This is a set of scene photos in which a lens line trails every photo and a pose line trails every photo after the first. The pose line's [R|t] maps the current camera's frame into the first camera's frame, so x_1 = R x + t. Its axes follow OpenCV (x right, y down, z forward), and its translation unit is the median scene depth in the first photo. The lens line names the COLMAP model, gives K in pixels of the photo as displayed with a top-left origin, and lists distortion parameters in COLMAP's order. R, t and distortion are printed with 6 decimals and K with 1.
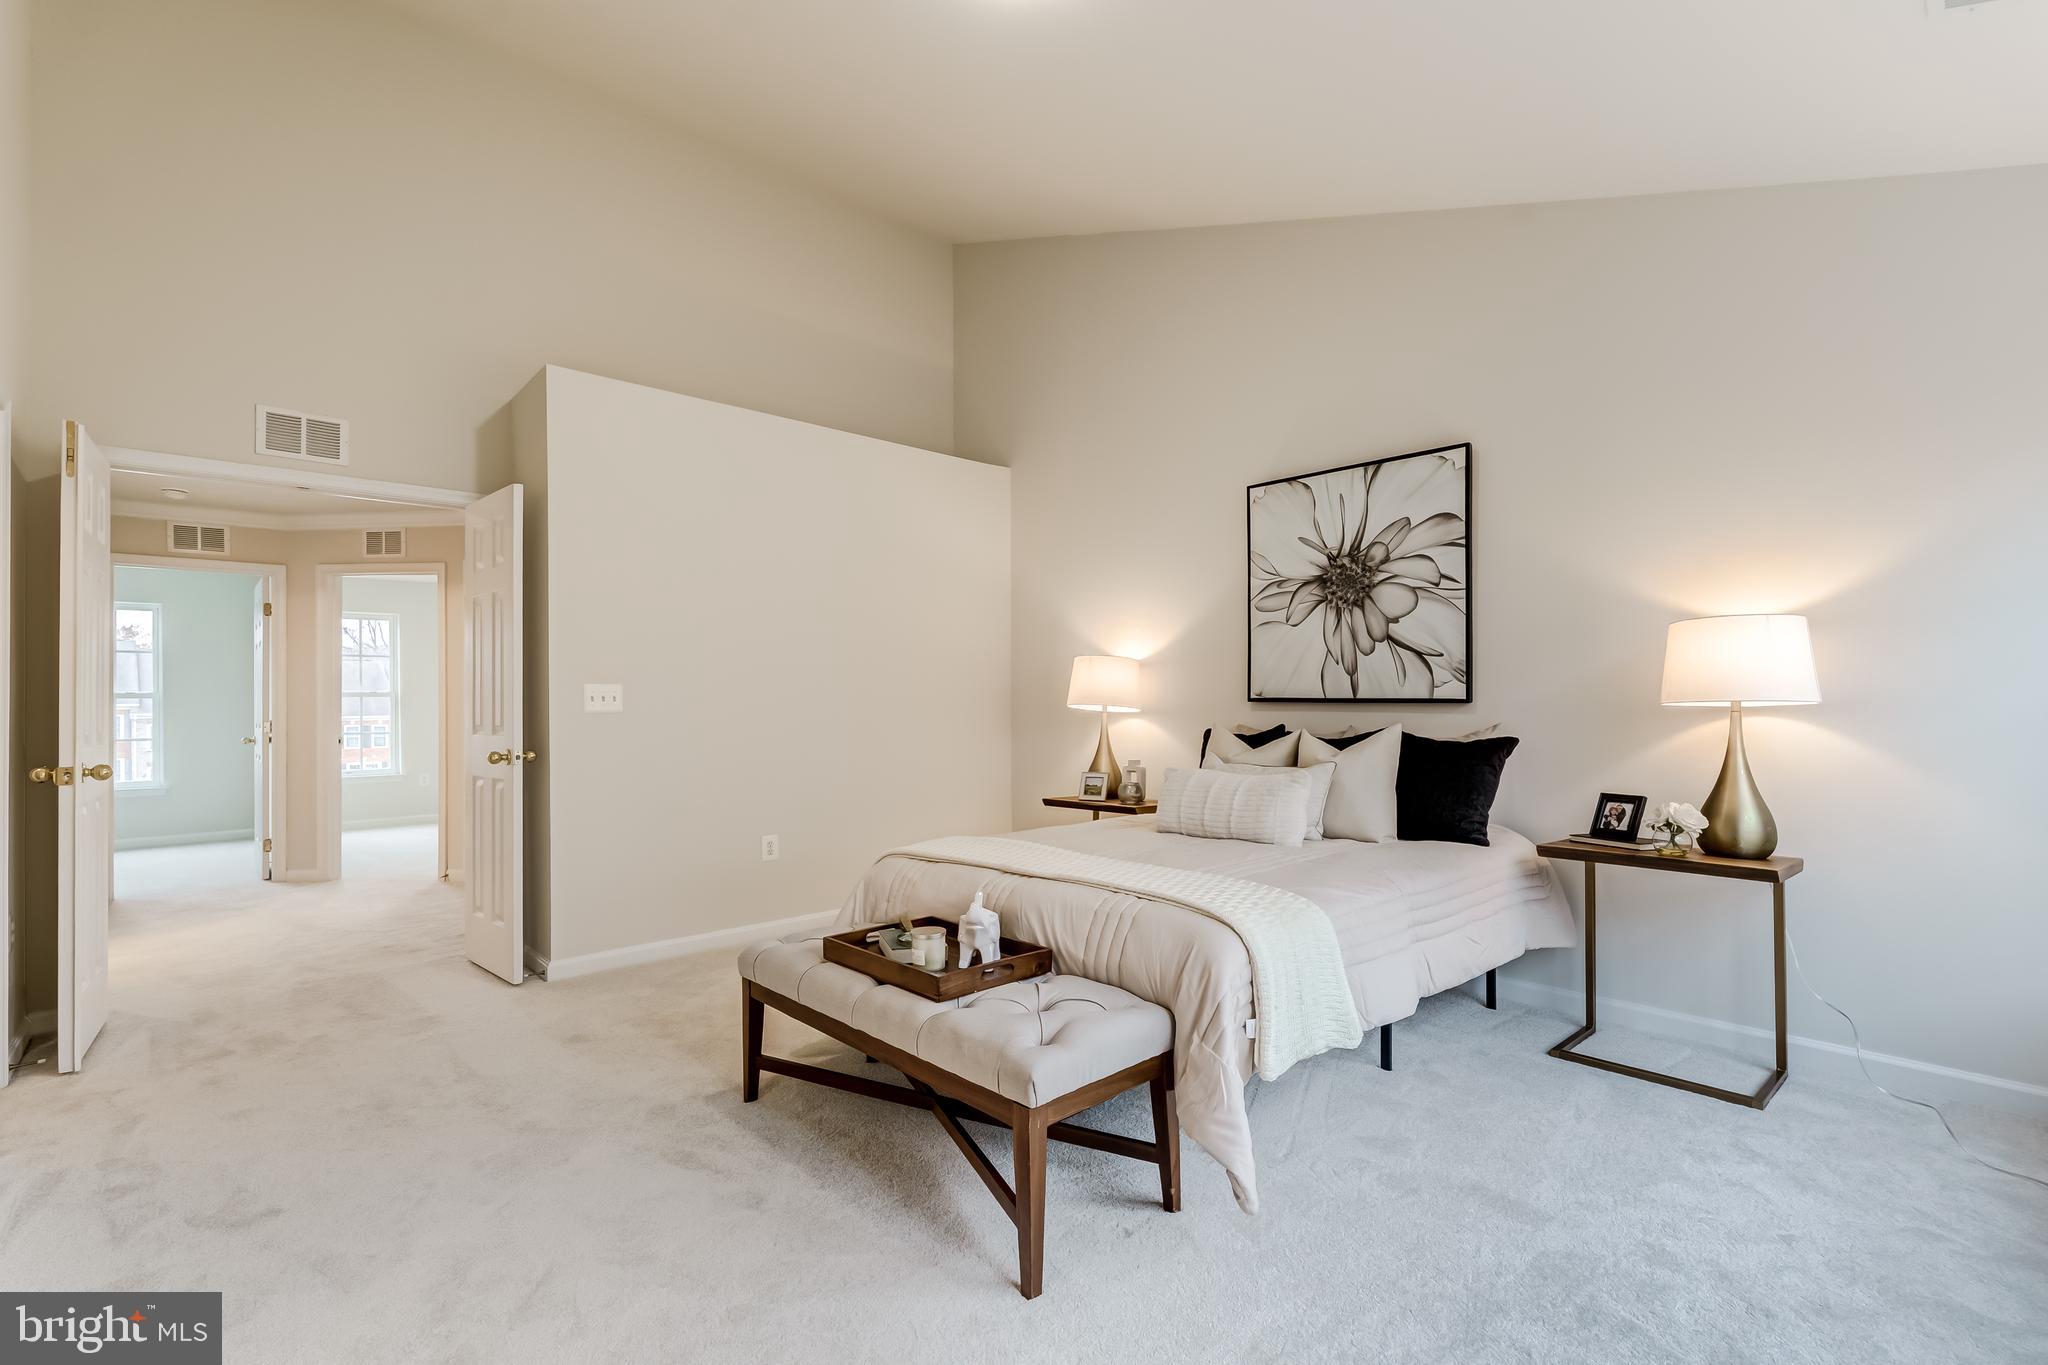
lens RADIAL K [[915.4, 0, 1021.3], [0, 915.4, 695.9], [0, 0, 1]] dist [0.001159, -0.000046]
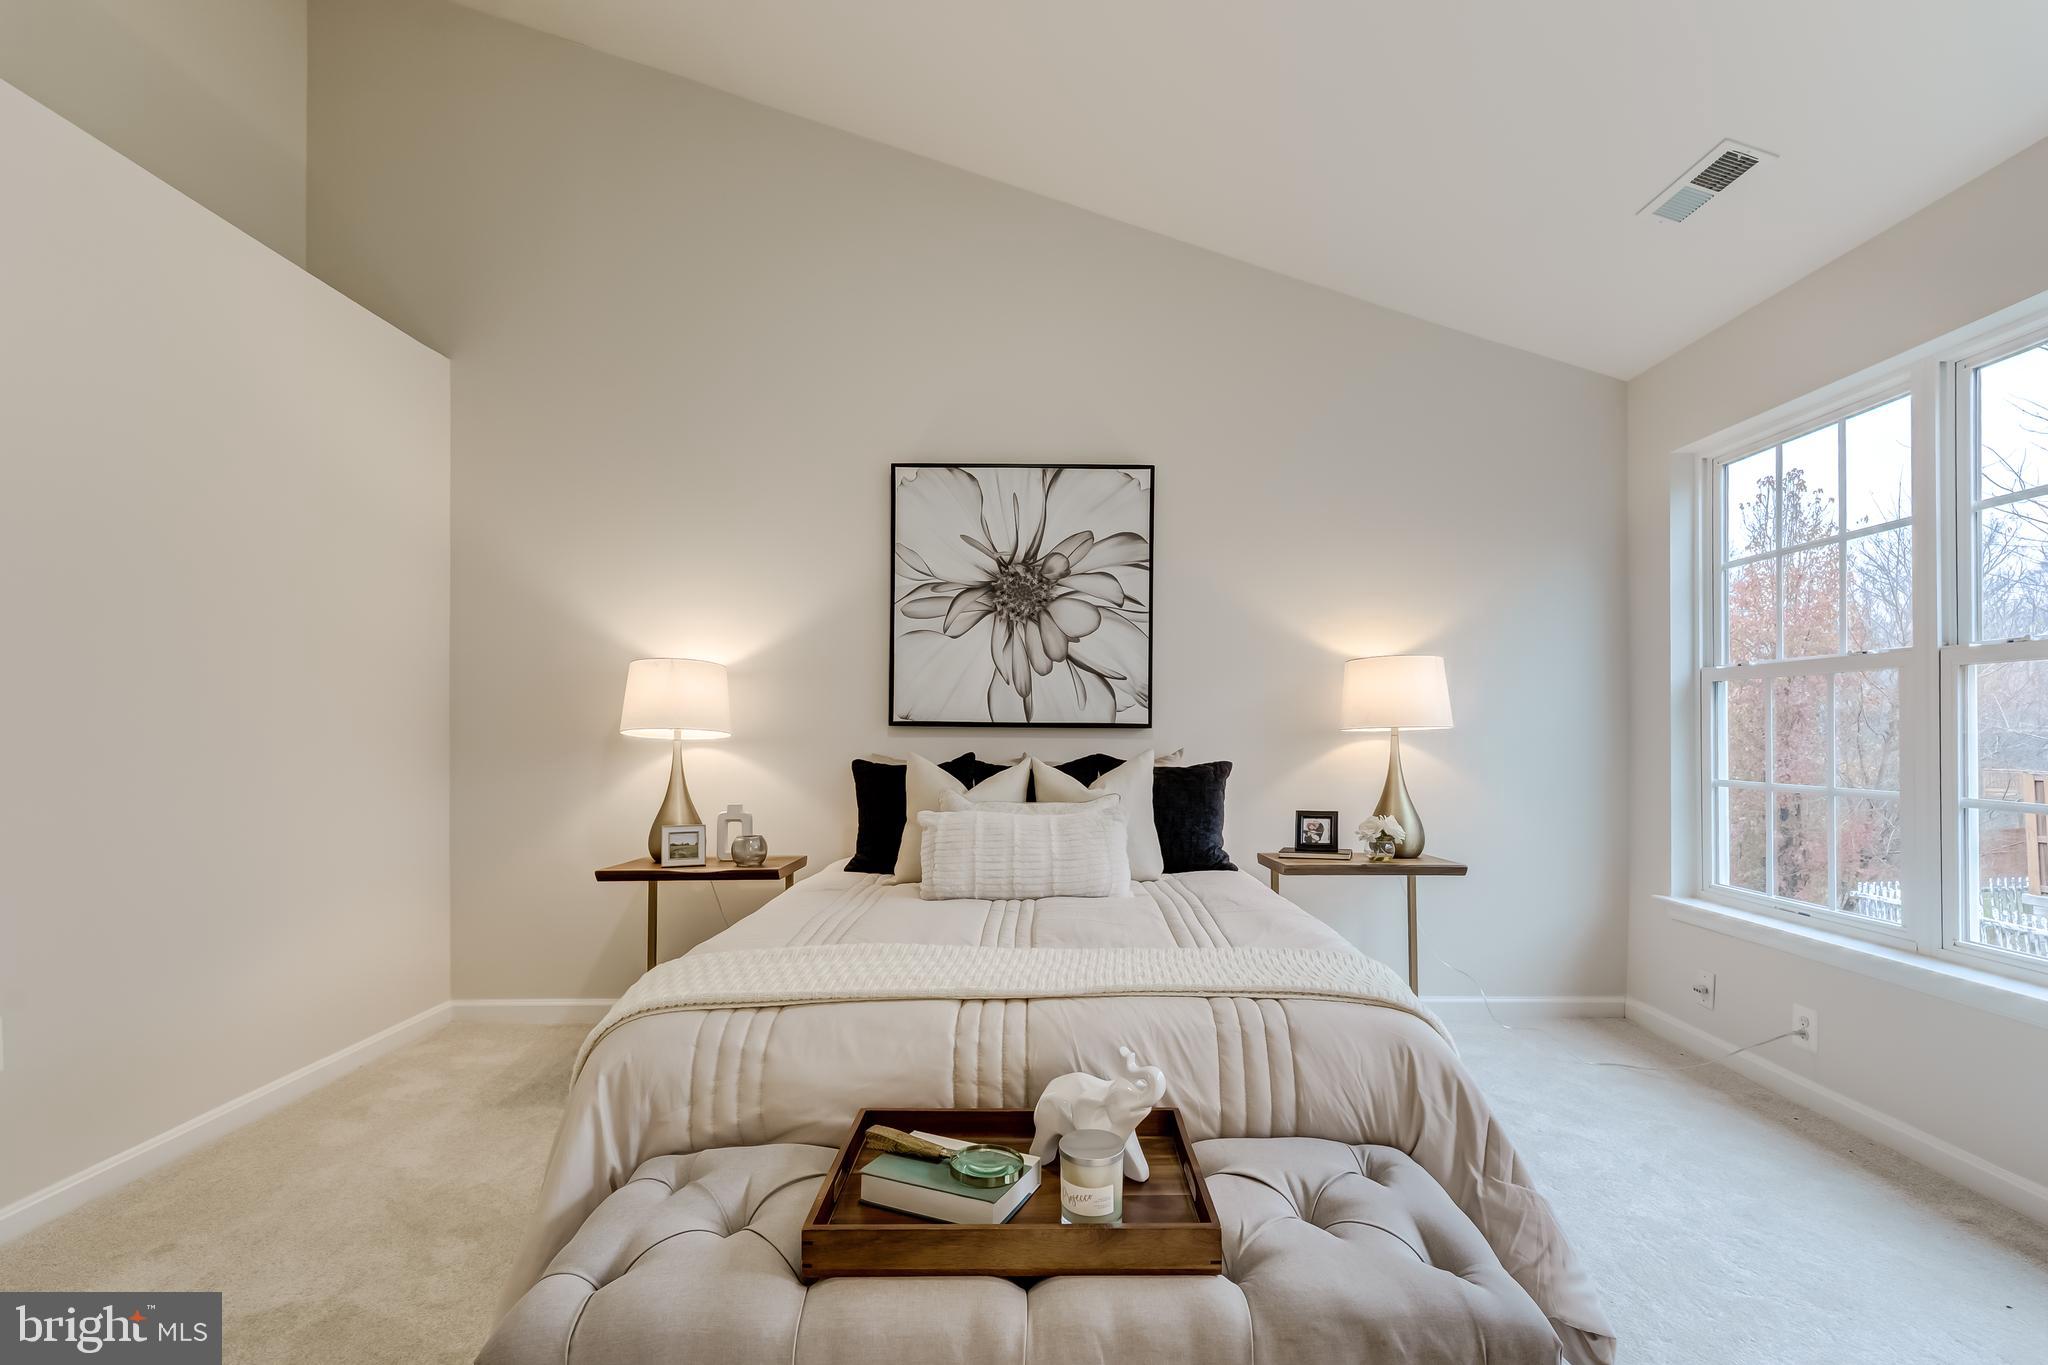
lens RADIAL K [[919.3, 0, 1030.0], [0, 919.3, 727.1], [0, 0, 1]] dist [-0.001673, 0.000018]
pose [[0.677563, 0.006619, 0.735435, -0.305777], [-0.008020, 0.999967, -0.001611, 0.008700], [-0.735421, -0.004807, 0.677593, 0.390131]]
